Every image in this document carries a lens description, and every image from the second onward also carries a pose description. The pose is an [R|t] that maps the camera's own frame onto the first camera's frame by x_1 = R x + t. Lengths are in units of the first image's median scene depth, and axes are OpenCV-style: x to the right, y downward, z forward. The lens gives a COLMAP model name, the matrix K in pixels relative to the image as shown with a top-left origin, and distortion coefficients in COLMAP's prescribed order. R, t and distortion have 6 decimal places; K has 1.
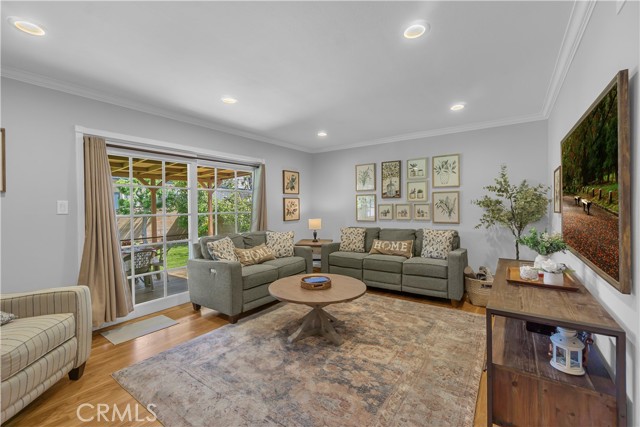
lens RADIAL K [[282.1, 0, 301.3], [0, 282.1, 206.9], [0, 0, 1]] dist [0.007292, 0.000932]
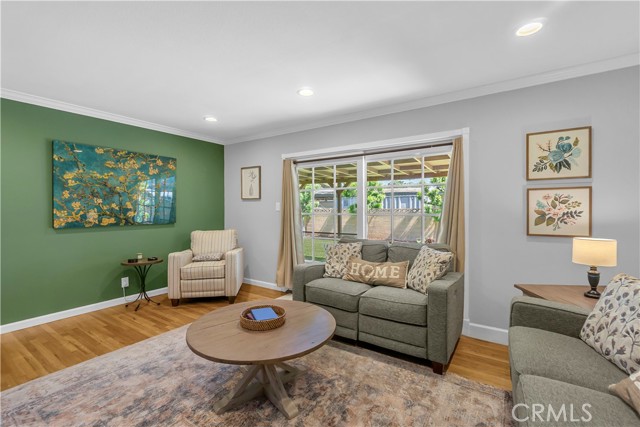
lens RADIAL K [[282.1, 0, 318.9], [0, 282.1, 205.3], [0, 0, 1]] dist [0.007292, 0.000932]
pose [[0.056442, -0.004521, -0.998396, 0.412372], [-0.002926, 0.999985, -0.004693, 0.000144], [0.998402, 0.003186, 0.056428, 0.594833]]
